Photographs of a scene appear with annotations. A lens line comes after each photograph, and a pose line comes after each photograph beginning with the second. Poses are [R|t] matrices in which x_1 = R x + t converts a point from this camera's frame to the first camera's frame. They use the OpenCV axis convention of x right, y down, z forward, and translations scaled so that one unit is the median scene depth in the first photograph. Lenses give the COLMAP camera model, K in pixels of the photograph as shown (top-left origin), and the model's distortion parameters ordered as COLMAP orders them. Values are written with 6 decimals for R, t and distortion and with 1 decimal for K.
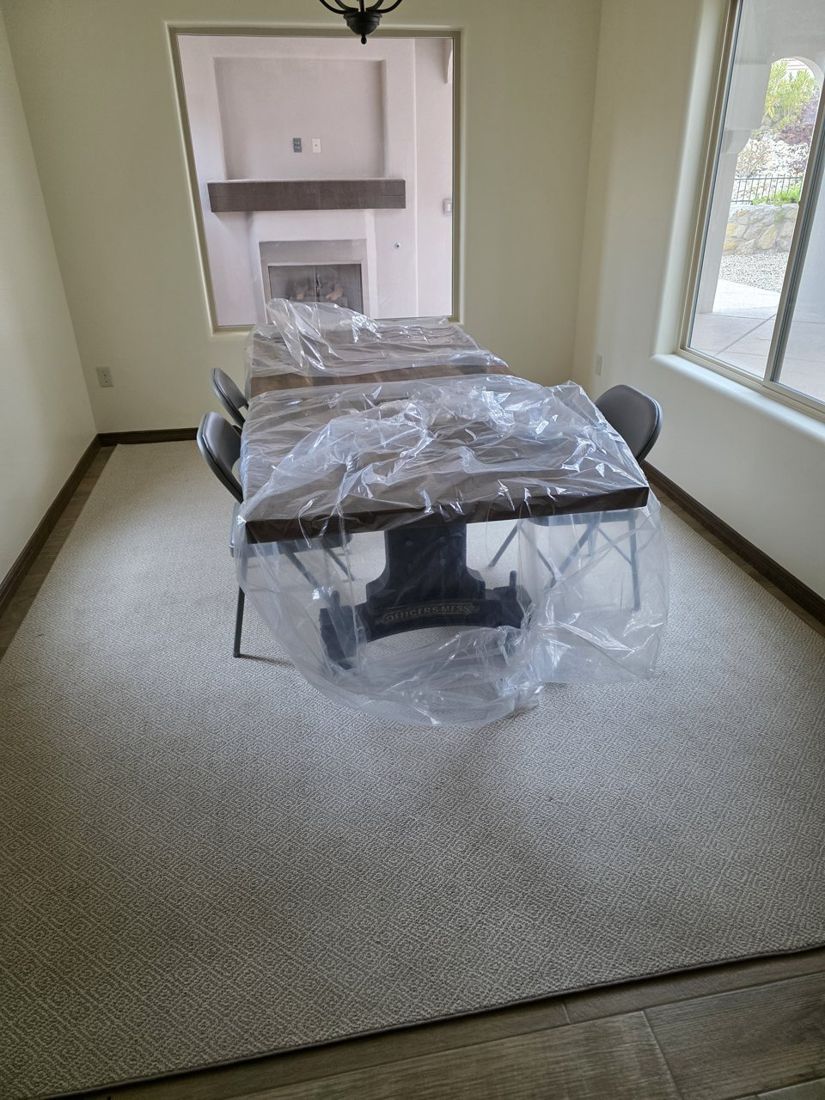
lens RADIAL K [[739.7, 0, 434.2], [0, 739.7, 557.0], [0, 0, 1]] dist [0.006710, -0.006313]
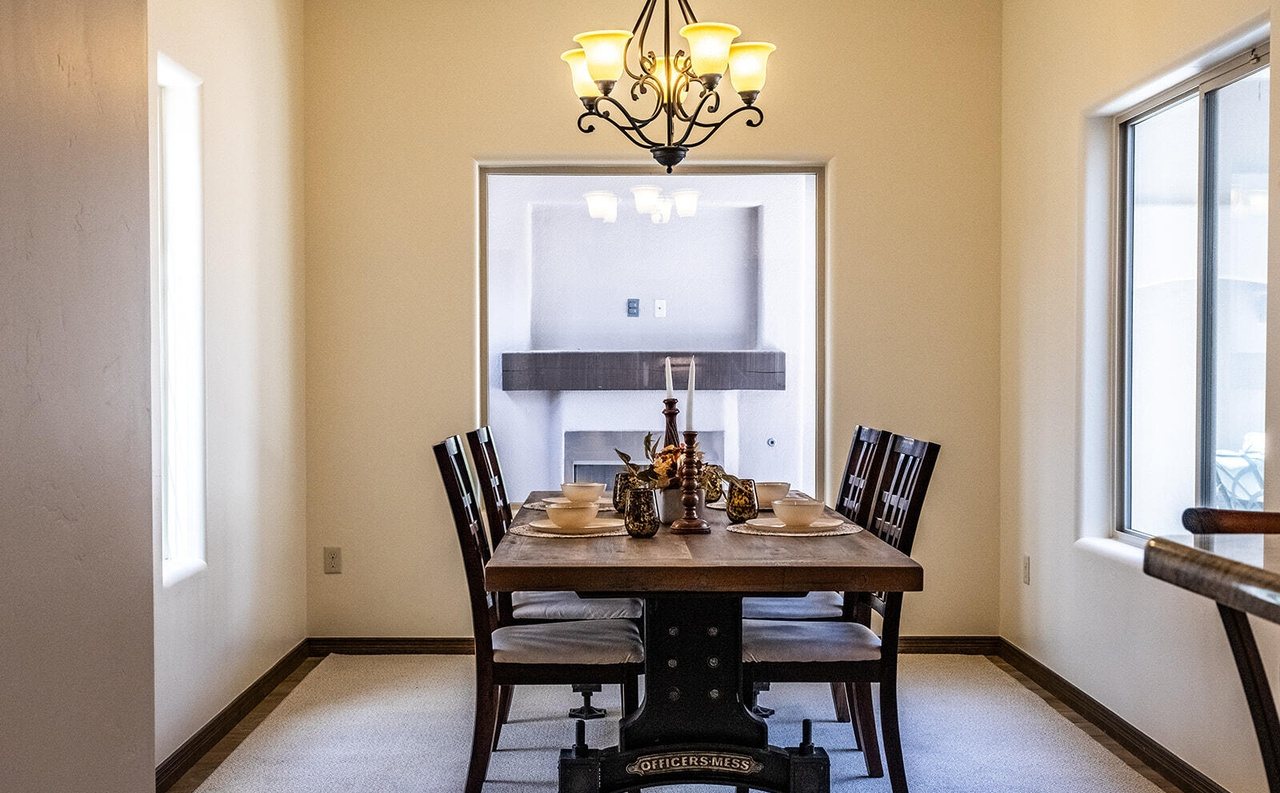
lens RADIAL K [[1410.8, 0, 639.3], [0, 1410.8, 395.3], [0, 0, 1]] dist [-0.011903, 0.000000]
pose [[0.984934, 0.009301, -0.172680, 0.095717], [-0.085836, 0.893153, -0.441485, 0.198311], [0.150123, 0.449656, 0.880496, -0.258011]]
